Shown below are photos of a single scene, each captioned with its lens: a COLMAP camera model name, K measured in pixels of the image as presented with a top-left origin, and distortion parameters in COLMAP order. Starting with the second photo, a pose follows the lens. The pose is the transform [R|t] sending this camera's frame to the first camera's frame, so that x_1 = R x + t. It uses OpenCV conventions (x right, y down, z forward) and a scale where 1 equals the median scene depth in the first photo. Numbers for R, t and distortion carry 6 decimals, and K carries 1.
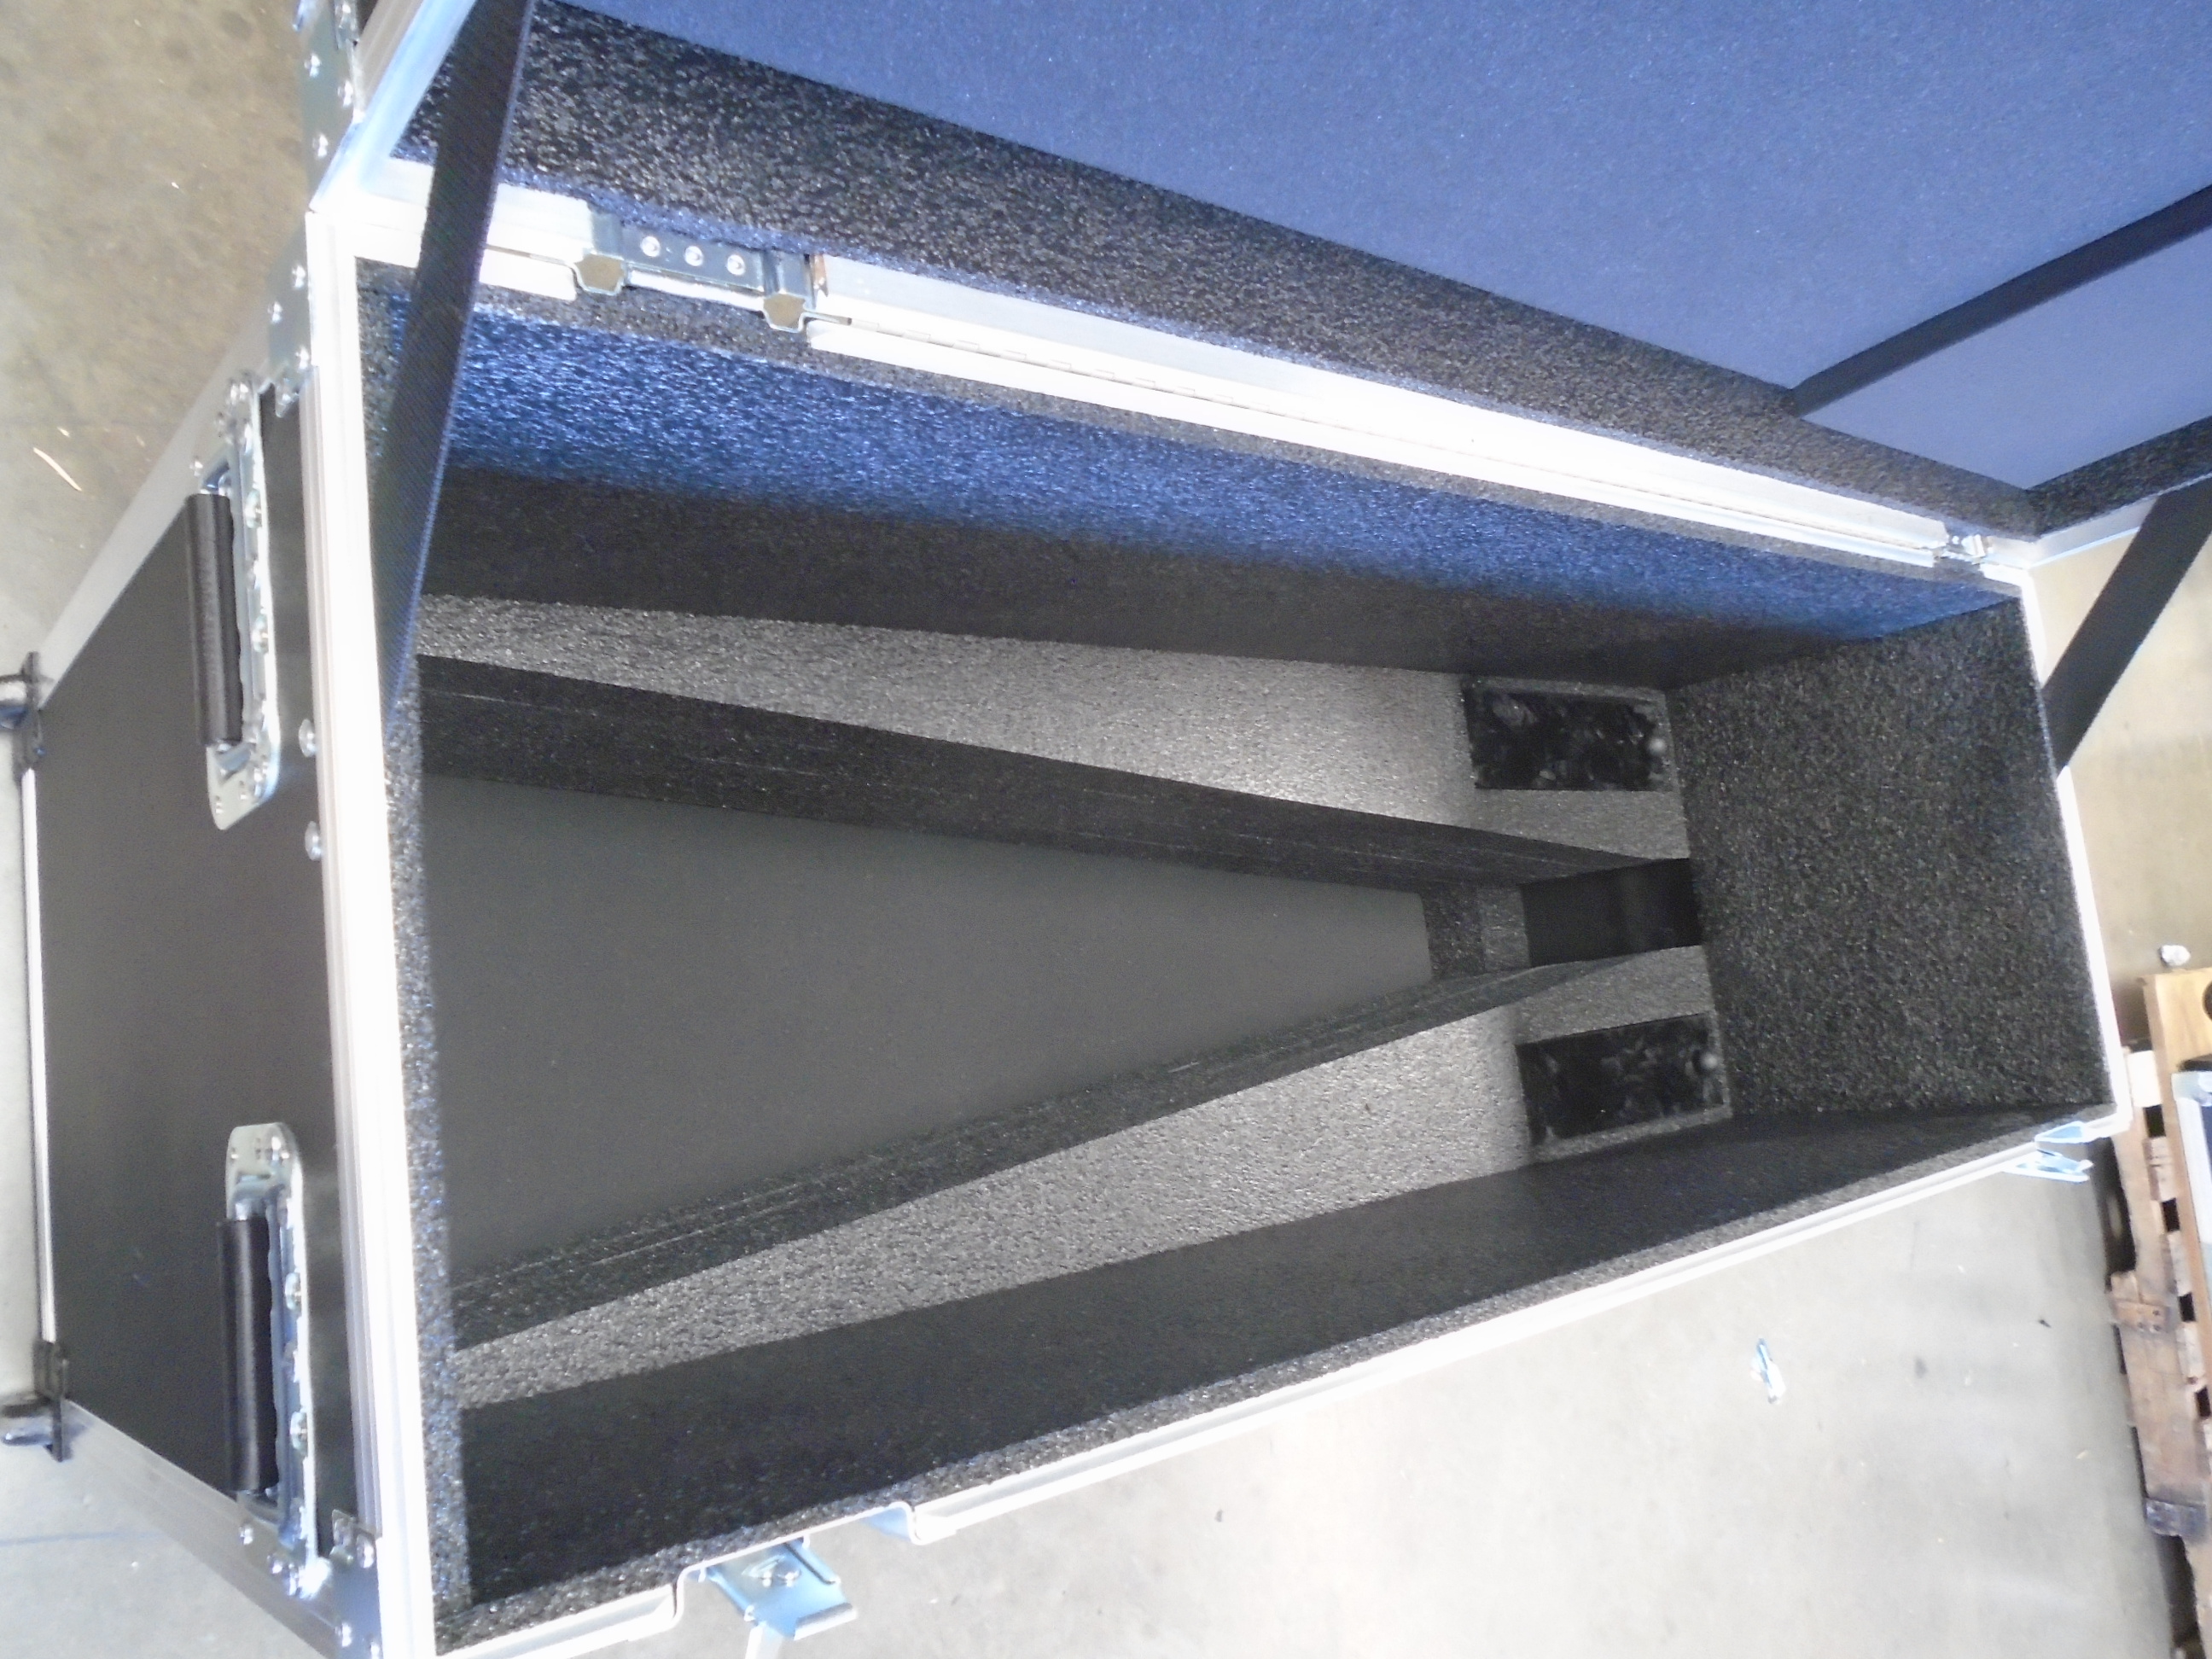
lens RADIAL K [[1648.3, 0, 1100.5], [0, 1648.3, 827.7], [0, 0, 1]] dist [-0.014334, 0.003187]
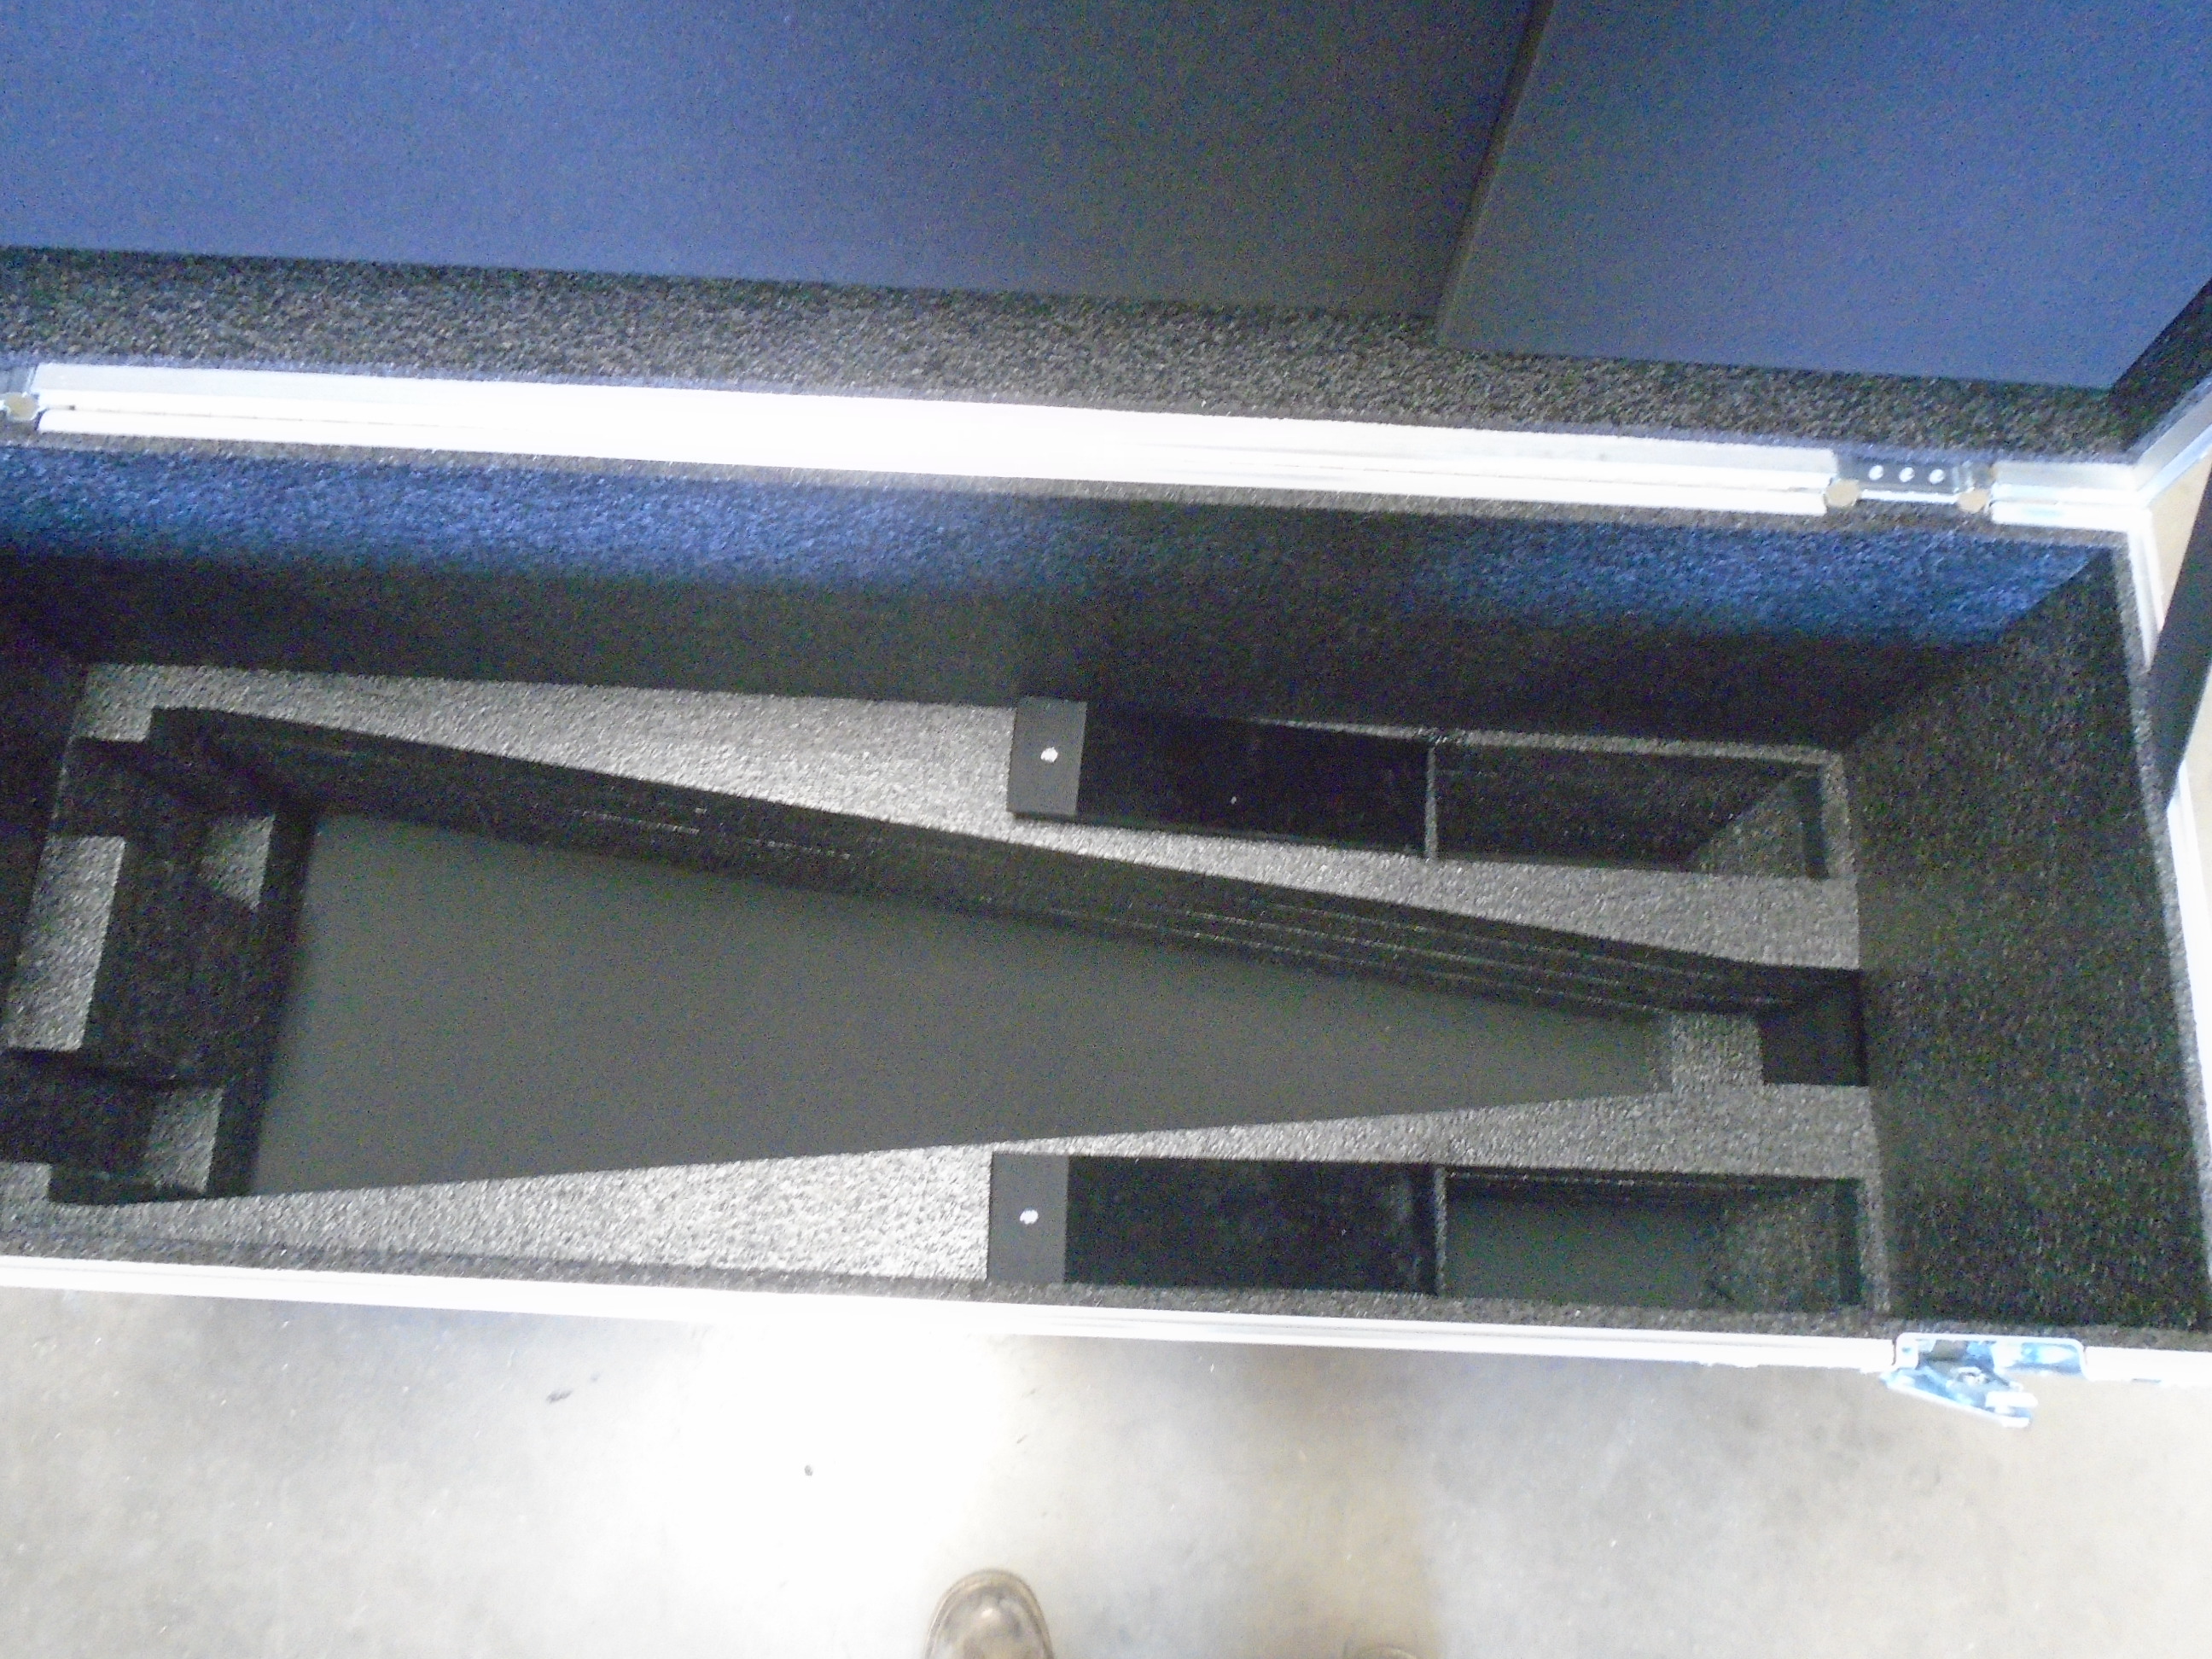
lens RADIAL K [[1648.3, 0, 1100.5], [0, 1648.3, 826.2], [0, 0, 1]] dist [-0.014334, 0.003187]
pose [[0.769610, -0.021406, -0.638155, 1.004906], [-0.062476, 0.992118, -0.108624, 0.100487], [0.635450, 0.123467, 0.762206, 0.389732]]
